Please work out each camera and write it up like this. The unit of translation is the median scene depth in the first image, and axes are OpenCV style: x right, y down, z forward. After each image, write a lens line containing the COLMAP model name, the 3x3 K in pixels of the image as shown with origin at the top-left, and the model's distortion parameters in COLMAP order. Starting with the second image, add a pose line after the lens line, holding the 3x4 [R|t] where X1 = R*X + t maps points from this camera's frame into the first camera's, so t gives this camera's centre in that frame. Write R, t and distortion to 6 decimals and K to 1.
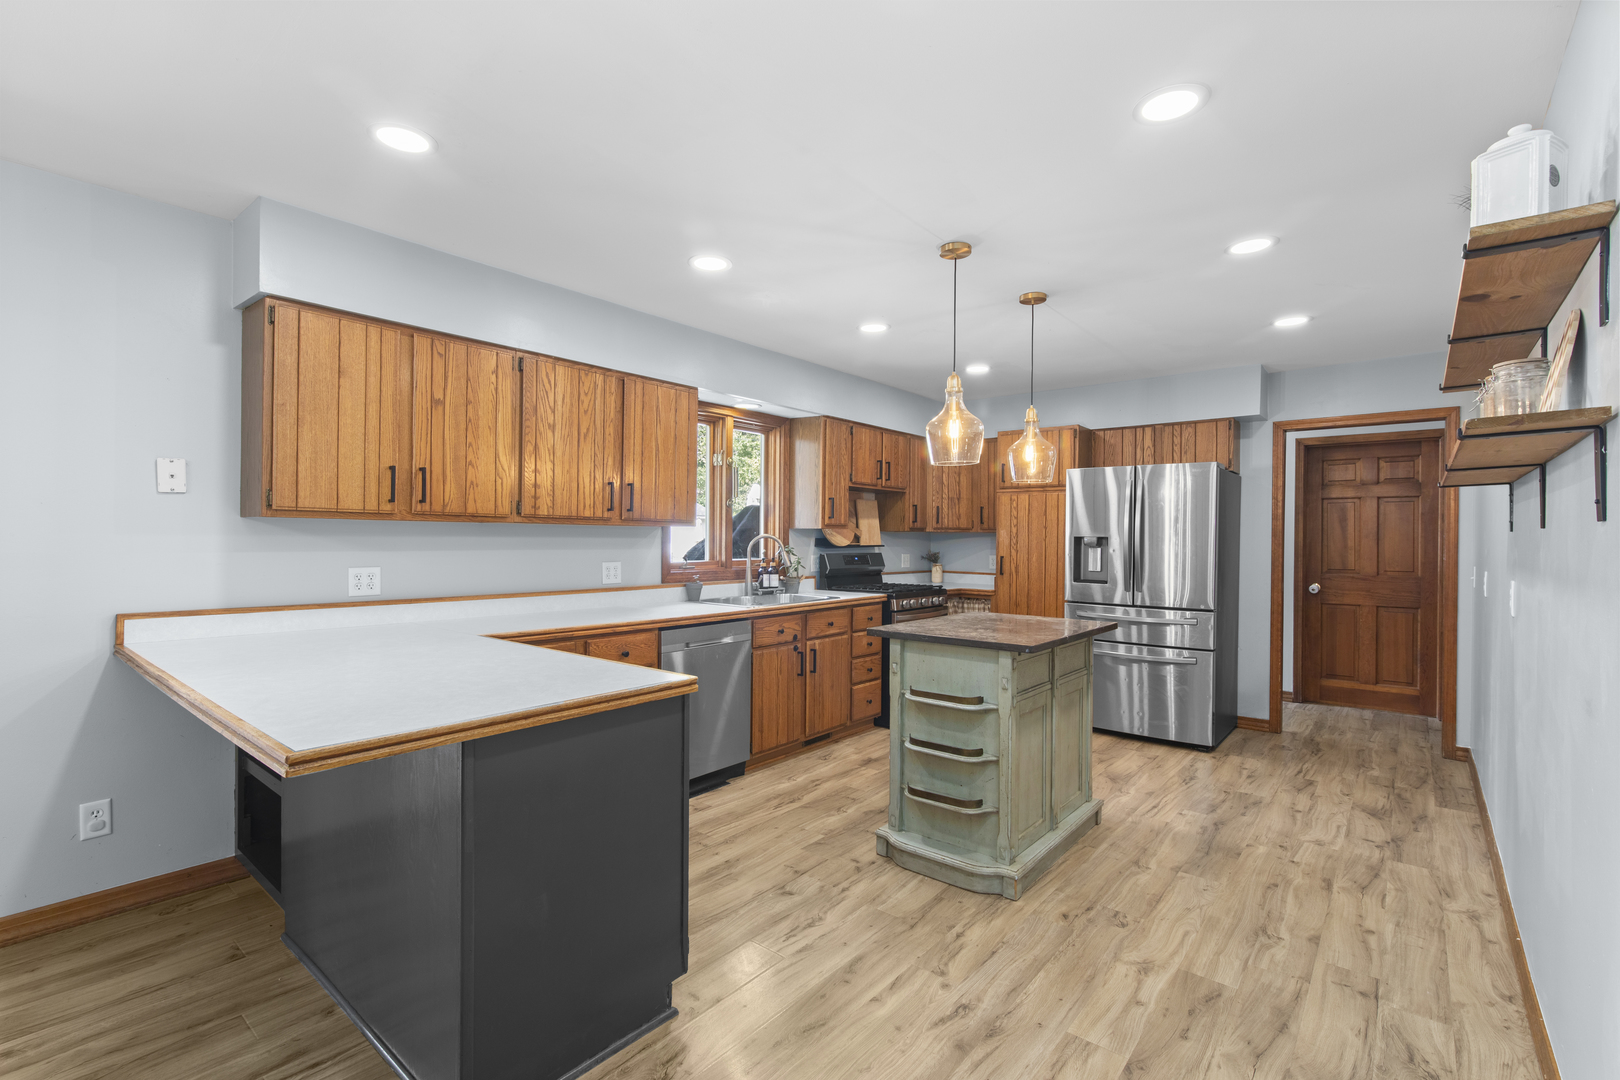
lens RADIAL K [[728.1, 0, 803.8], [0, 728.1, 540.0], [0, 0, 1]] dist [-0.000356, -0.000588]
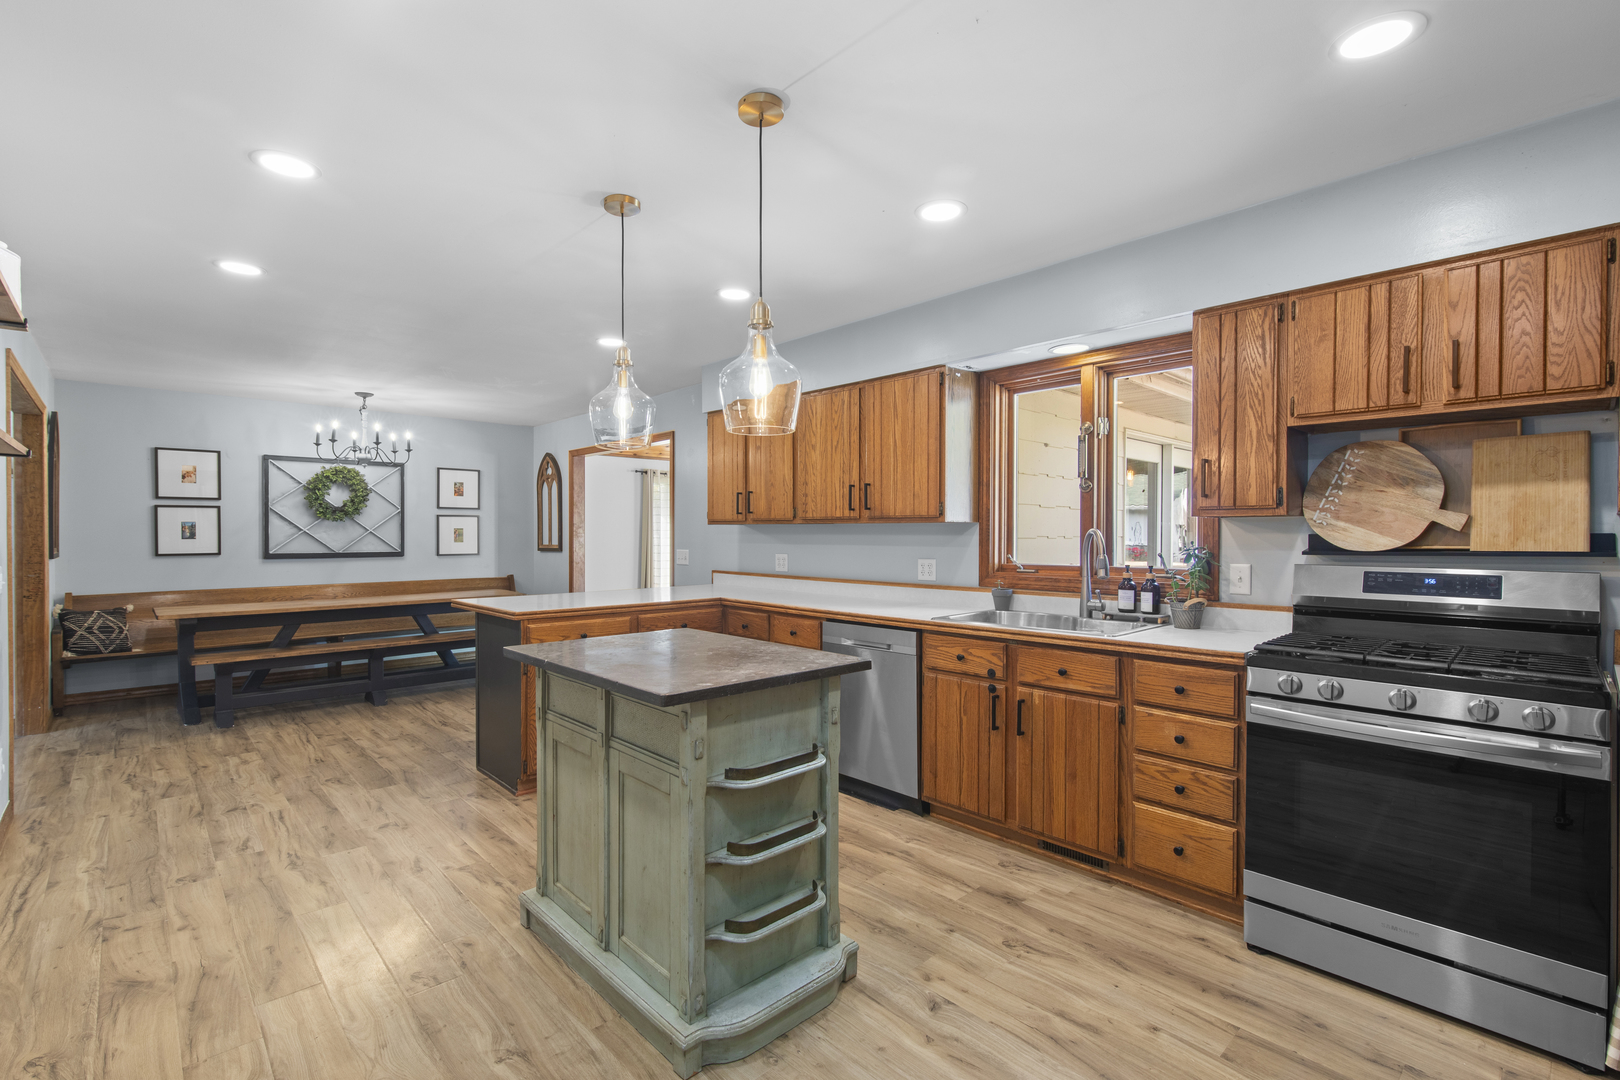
lens RADIAL K [[728.1, 0, 803.8], [0, 728.1, 540.0], [0, 0, 1]] dist [-0.000356, -0.000588]
pose [[-0.126312, -0.001118, -0.991990, 0.795870], [-0.005951, 0.999982, -0.000370, 0.005304], [0.991973, 0.005857, -0.126316, 1.005457]]
